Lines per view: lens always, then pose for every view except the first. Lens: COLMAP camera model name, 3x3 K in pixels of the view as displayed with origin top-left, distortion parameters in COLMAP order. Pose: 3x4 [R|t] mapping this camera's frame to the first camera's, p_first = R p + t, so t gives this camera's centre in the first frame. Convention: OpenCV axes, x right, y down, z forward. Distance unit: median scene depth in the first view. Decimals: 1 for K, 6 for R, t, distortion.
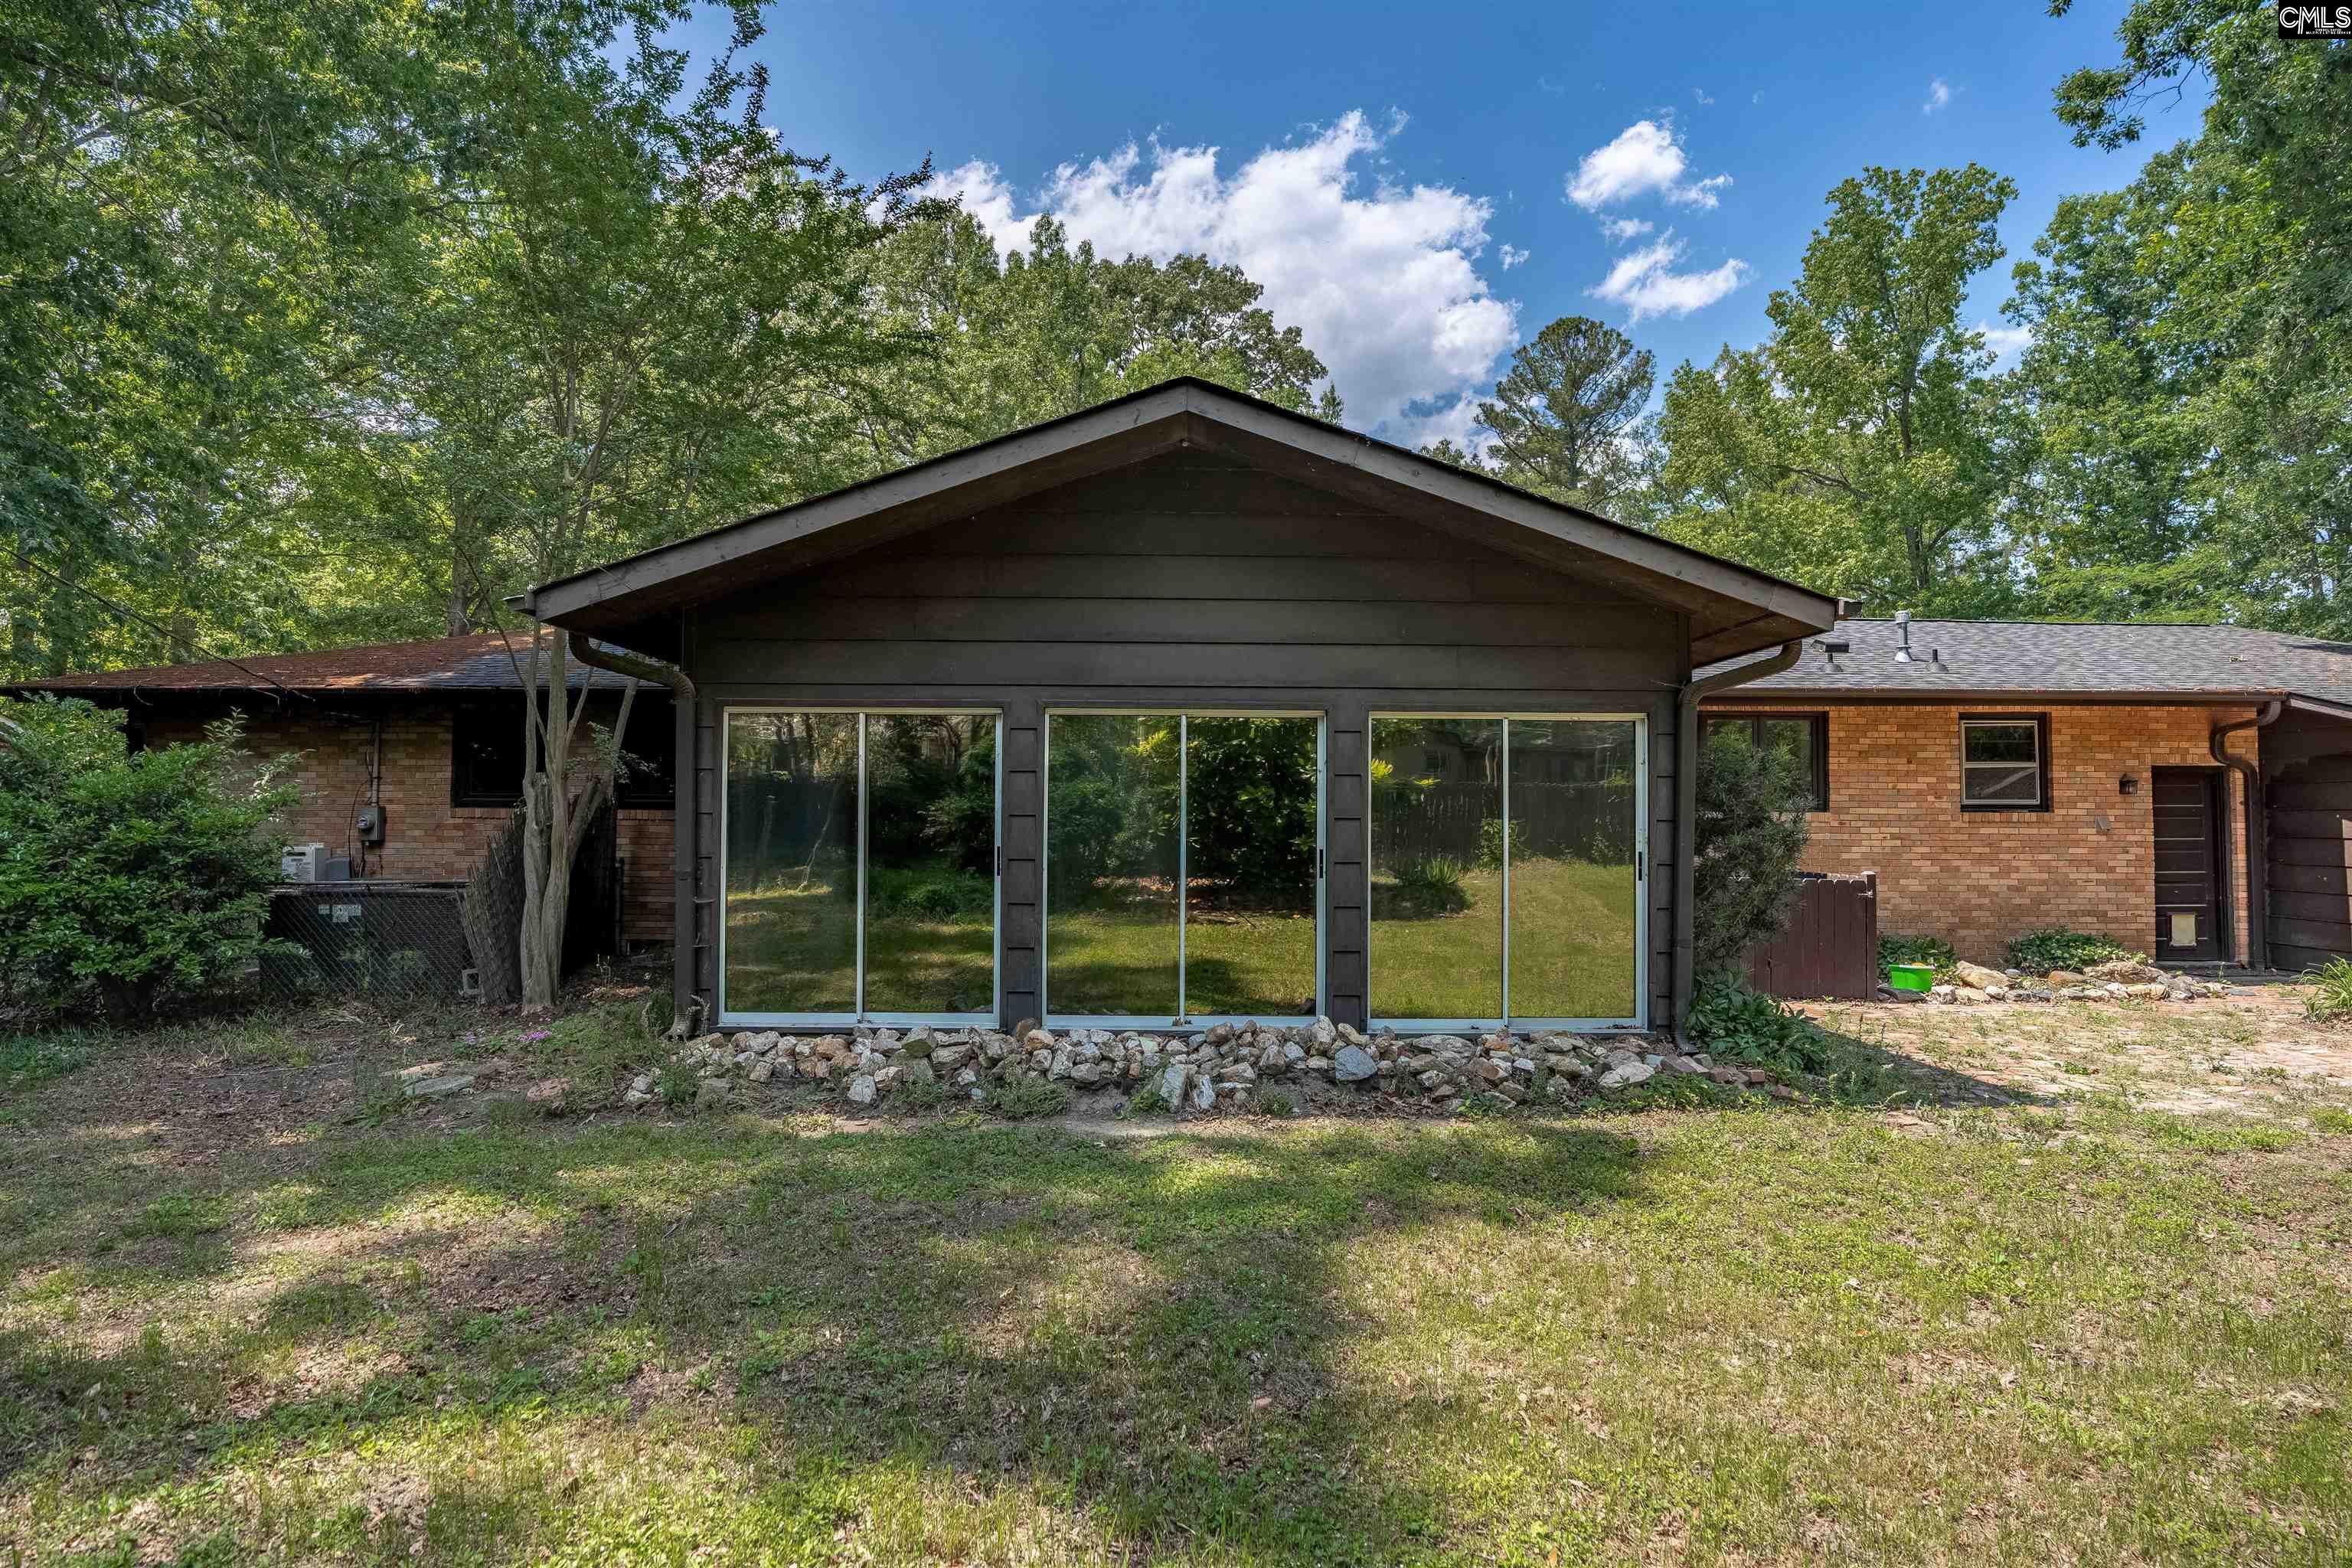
lens RADIAL K [[1111.9, 0, 1176.0], [0, 1111.9, 784.0], [0, 0, 1]] dist [-0.022437, 0.000101]
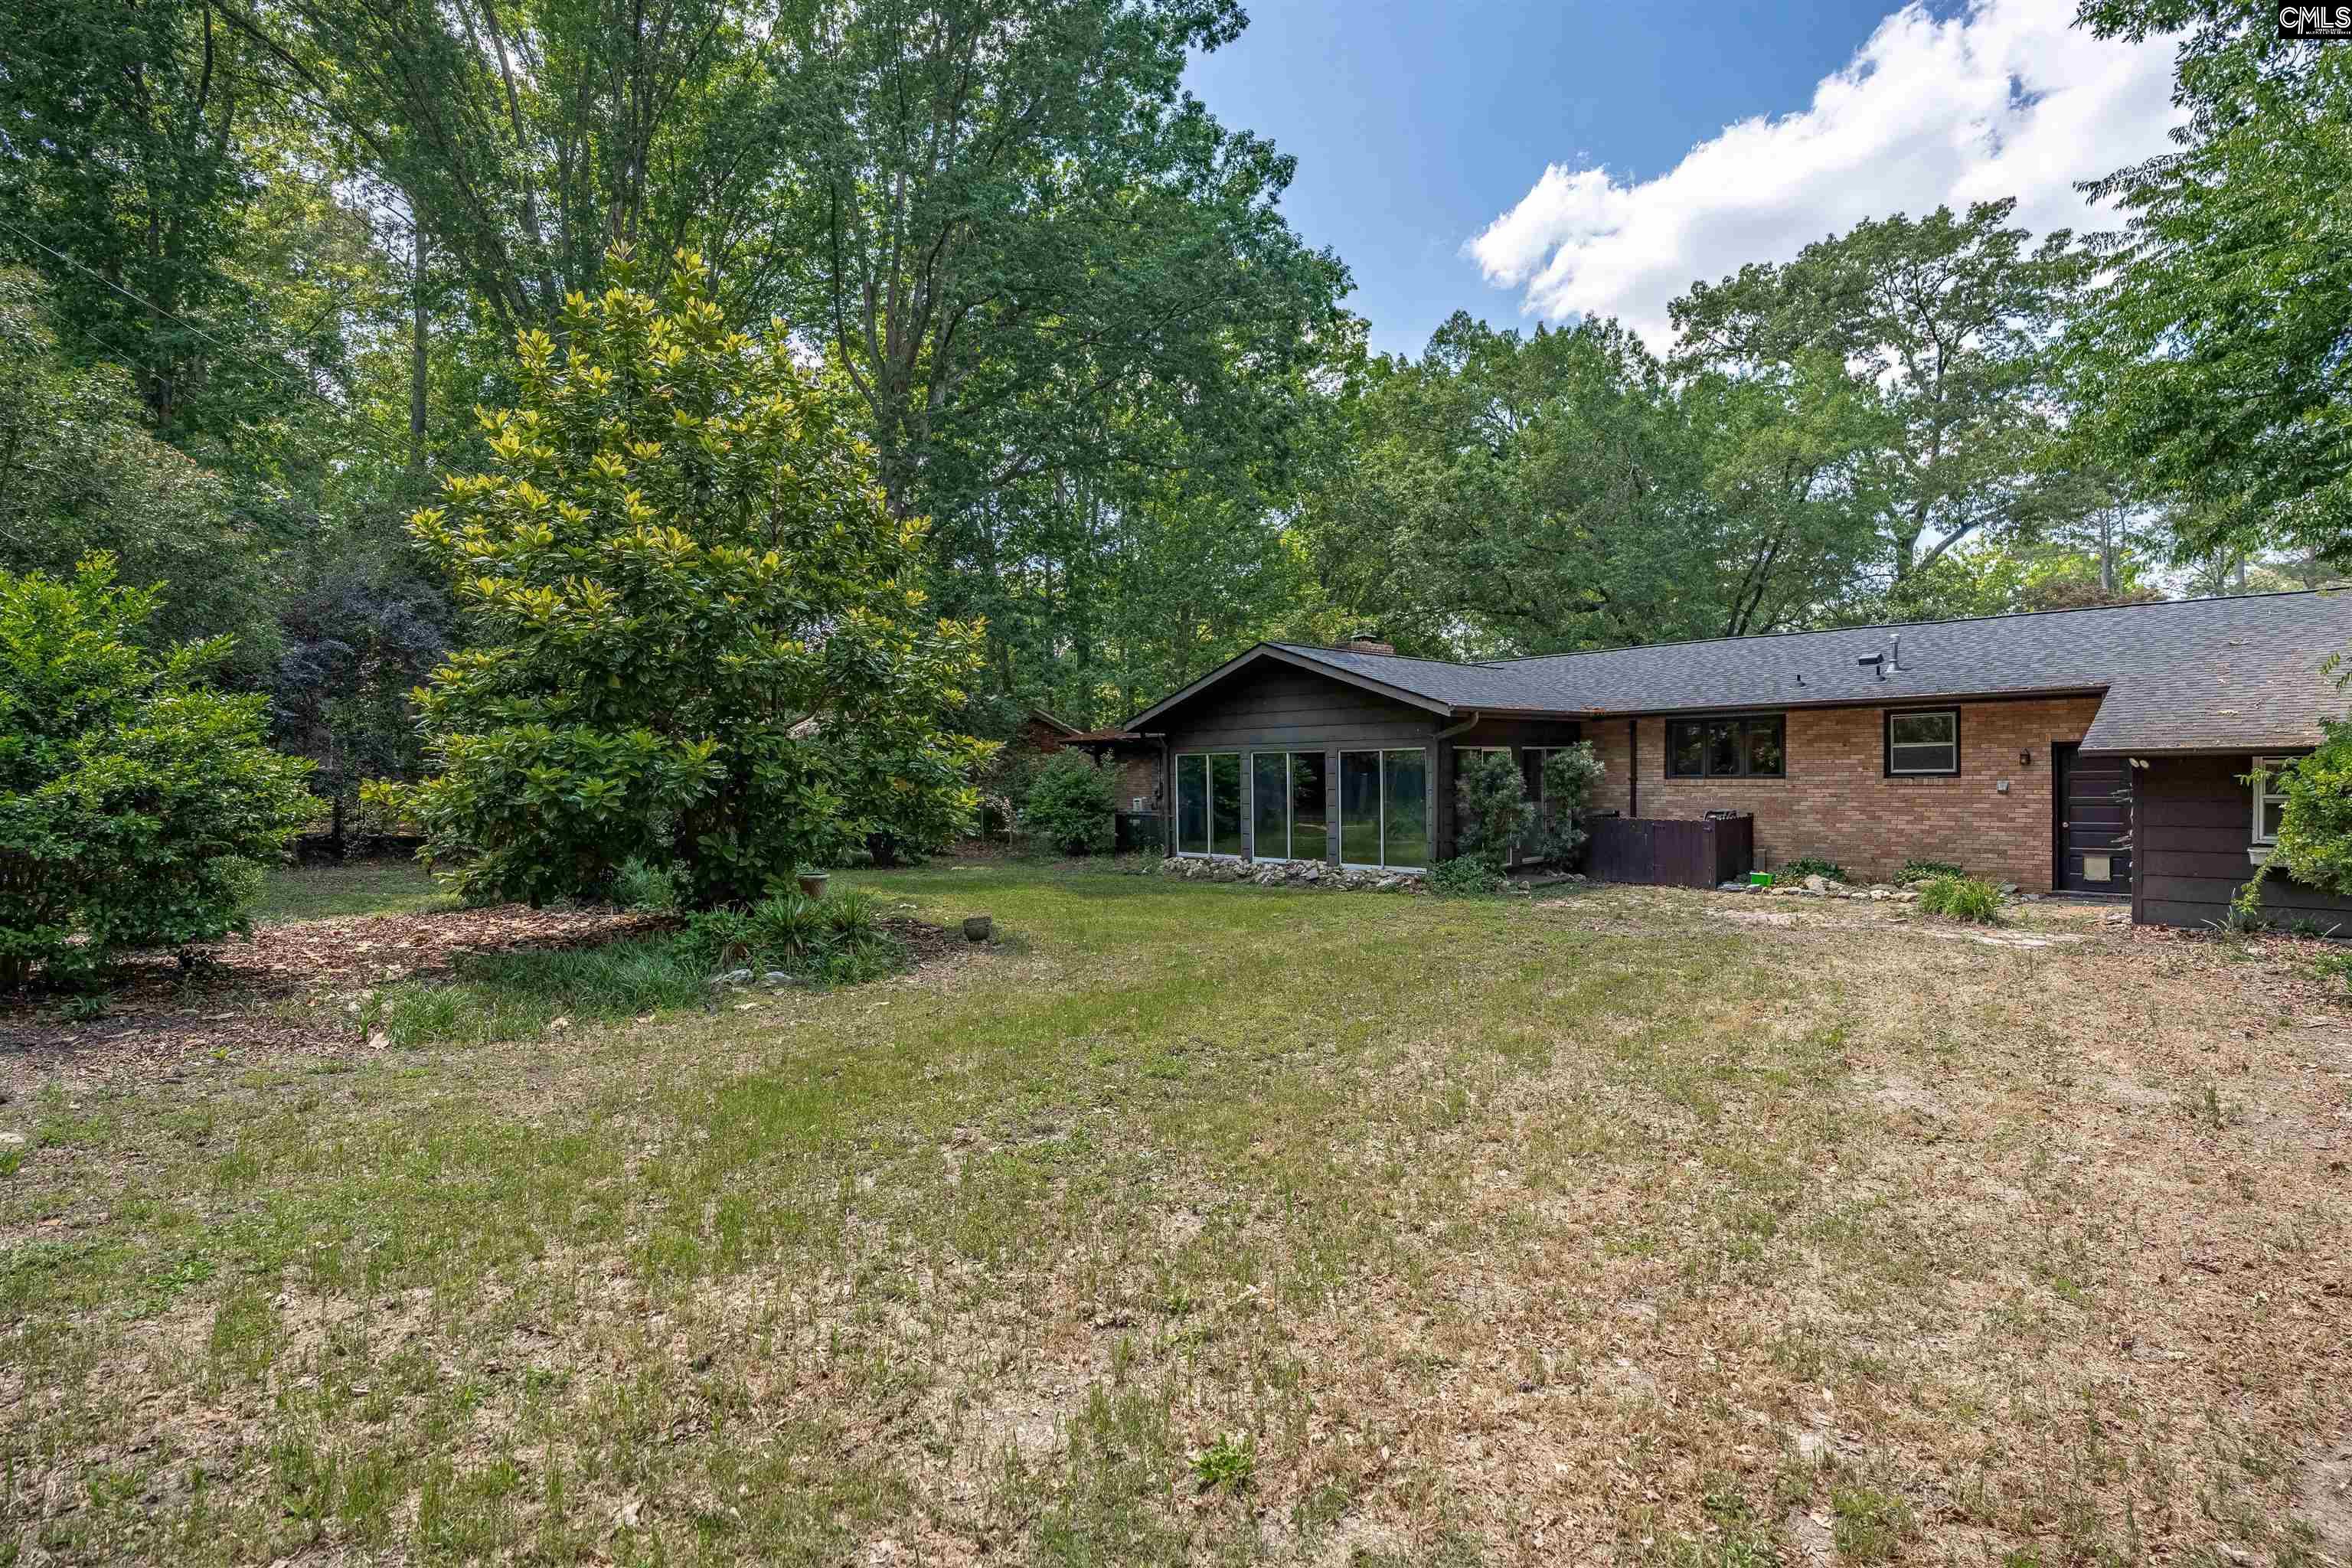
lens RADIAL K [[1111.9, 0, 1176.0], [0, 1111.9, 784.0], [0, 0, 1]] dist [-0.022437, 0.000101]
pose [[0.691427, -0.008511, -0.722396, 1.129256], [0.026746, 0.999547, 0.013822, -0.013047], [0.721951, -0.028878, 0.691342, -0.716699]]
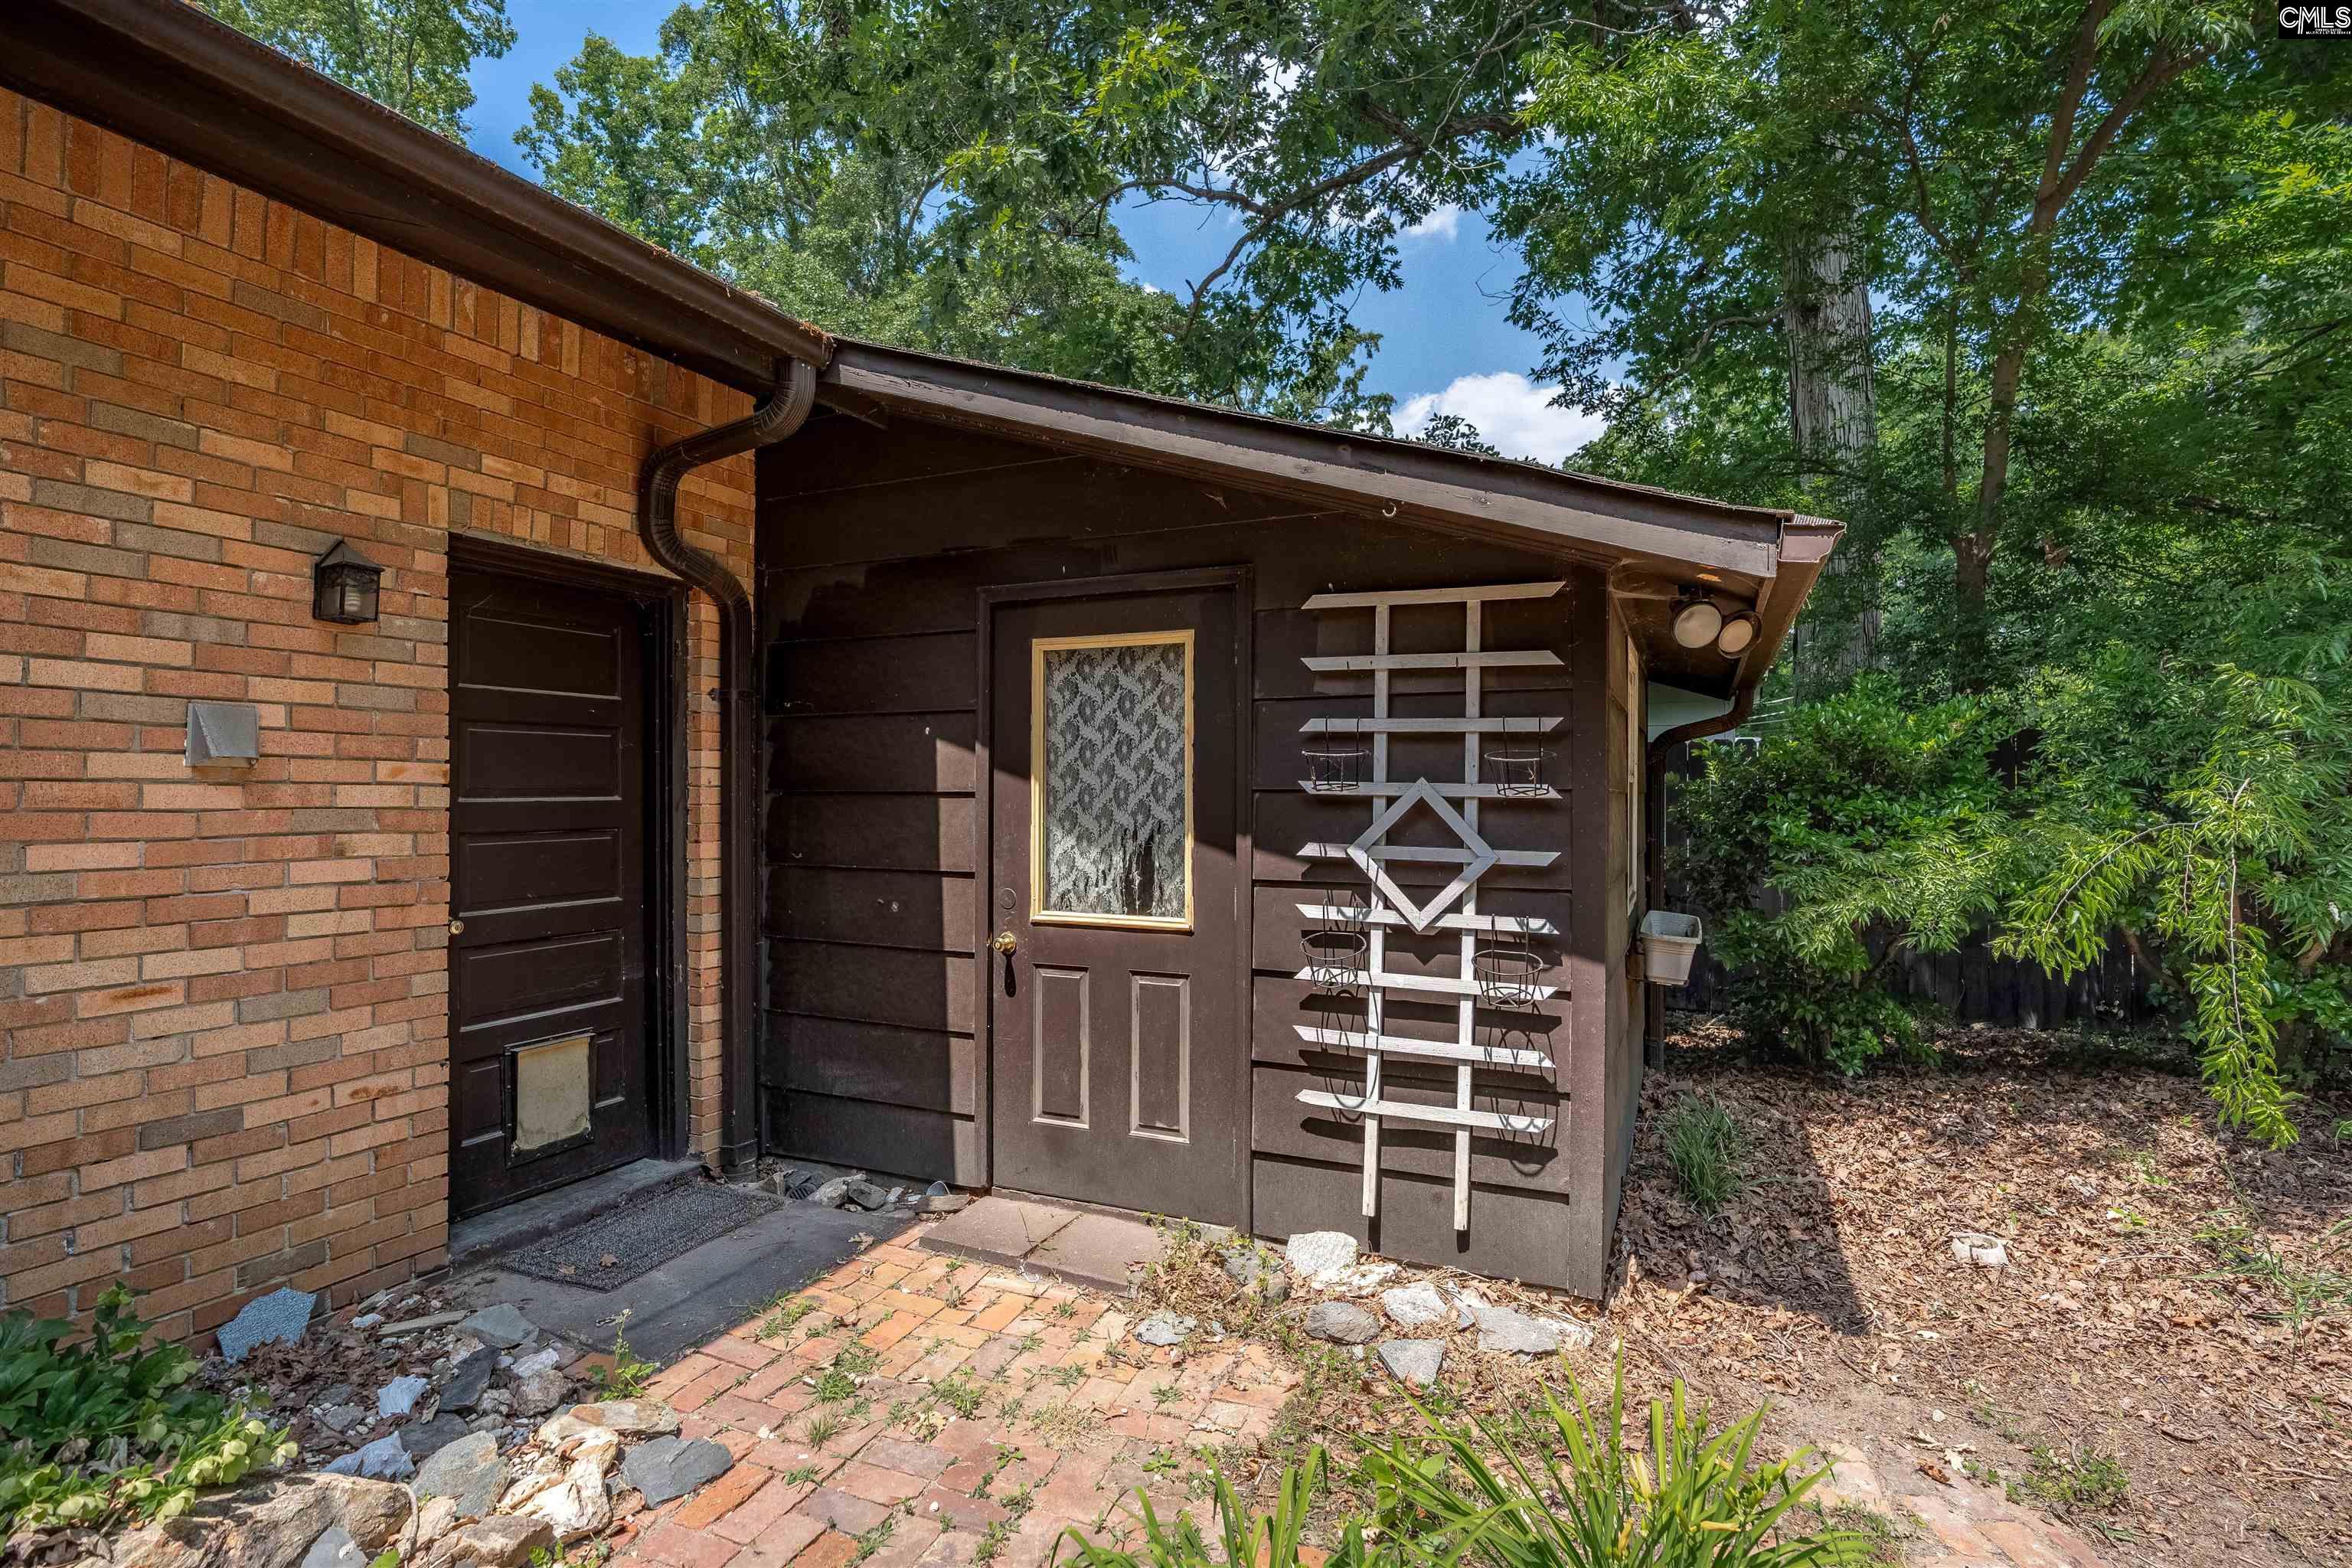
lens RADIAL K [[1111.9, 0, 1176.0], [0, 1111.9, 784.0], [0, 0, 1]] dist [-0.022437, 0.000101]
pose [[0.408042, 0.007648, 0.912931, 0.718537], [-0.025871, 0.999660, 0.003189, 0.040771], [-0.912597, -0.024920, 0.408101, 0.721651]]
